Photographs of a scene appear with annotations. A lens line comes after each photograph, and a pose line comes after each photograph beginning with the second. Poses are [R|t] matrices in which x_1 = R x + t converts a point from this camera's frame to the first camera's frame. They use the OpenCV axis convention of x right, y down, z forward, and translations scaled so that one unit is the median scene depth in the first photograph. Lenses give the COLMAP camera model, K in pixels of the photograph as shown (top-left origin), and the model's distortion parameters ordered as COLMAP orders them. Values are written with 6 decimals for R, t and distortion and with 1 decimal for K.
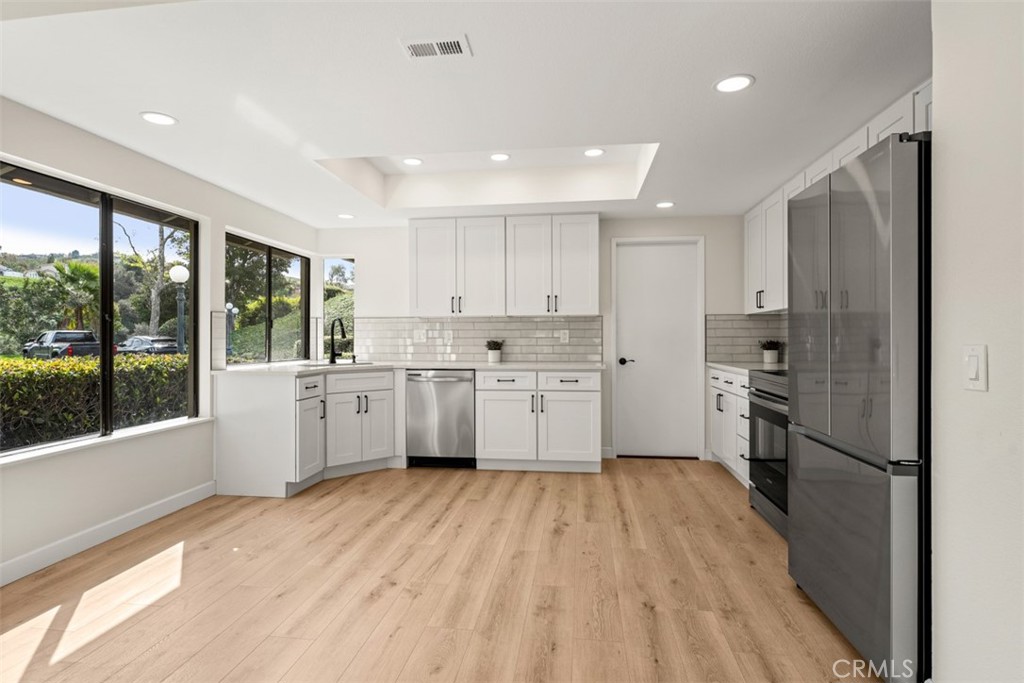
lens RADIAL K [[526.7, 0, 508.5], [0, 526.7, 340.9], [0, 0, 1]] dist [0.000768, 0.000100]
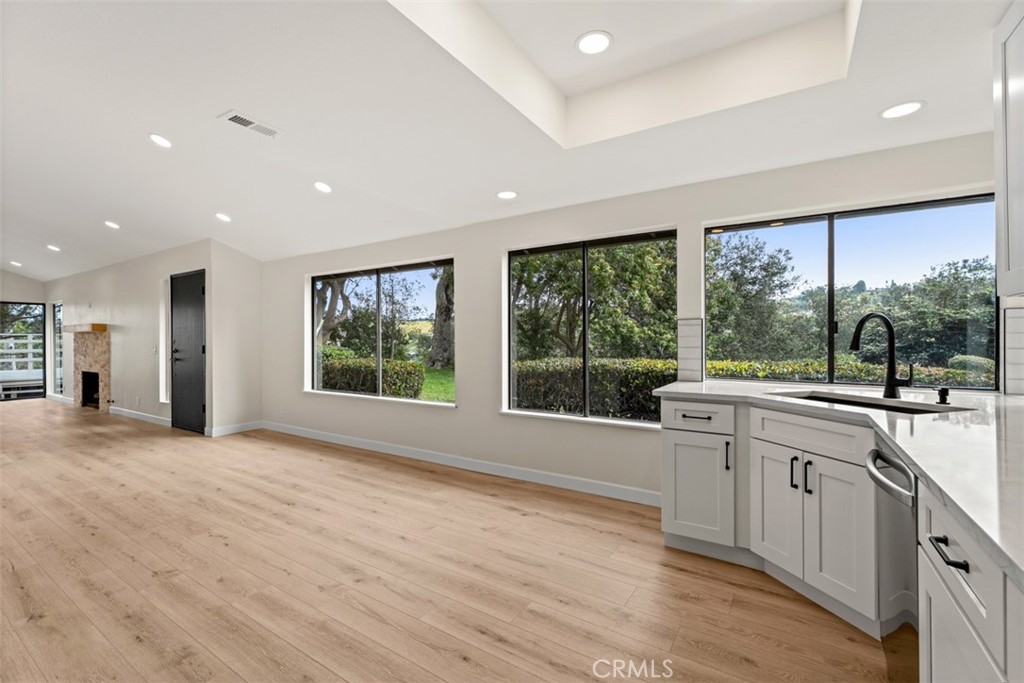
lens RADIAL K [[445.0, 0, 508.1], [0, 445.0, 338.1], [0, 0, 1]] dist [-0.001310, -0.000113]
pose [[-0.426623, 0.001897, -0.904427, 0.260016], [-0.001222, 0.999996, 0.002674, -0.019963], [0.904429, 0.002246, -0.426619, 0.917775]]
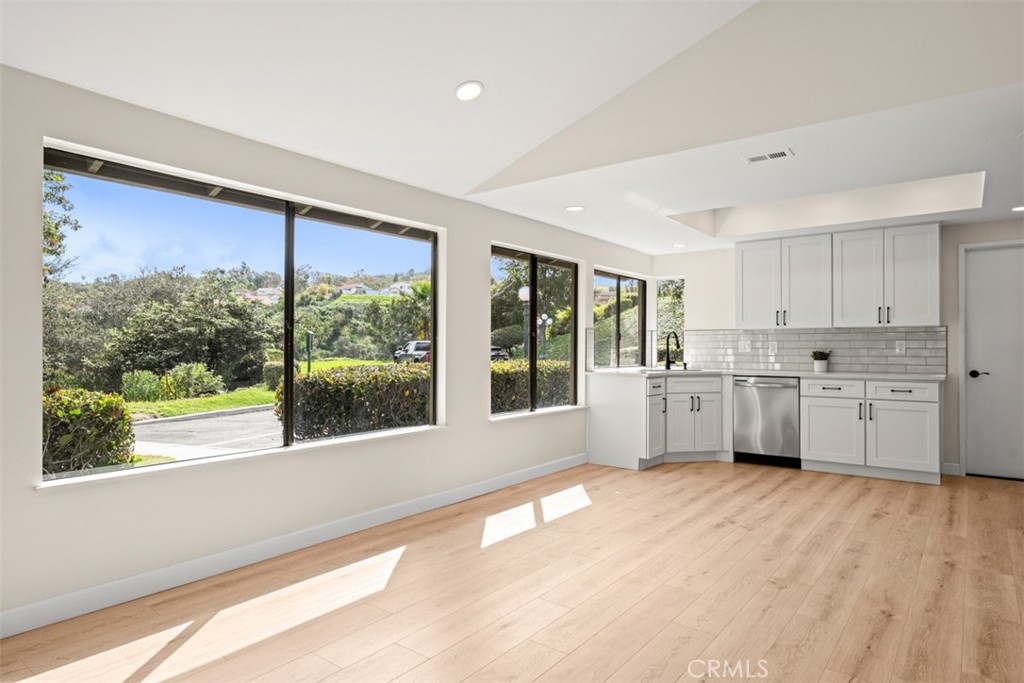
lens RADIAL K [[596.4, 0, 512.0], [0, 596.4, 344.3], [0, 0, 1]] dist [0.000230, -0.000092]
pose [[0.867554, 0.000359, -0.497343, 0.035108], [-0.005910, 0.999937, -0.009586, 0.001036], [0.497308, 0.011255, 0.867501, -0.380649]]
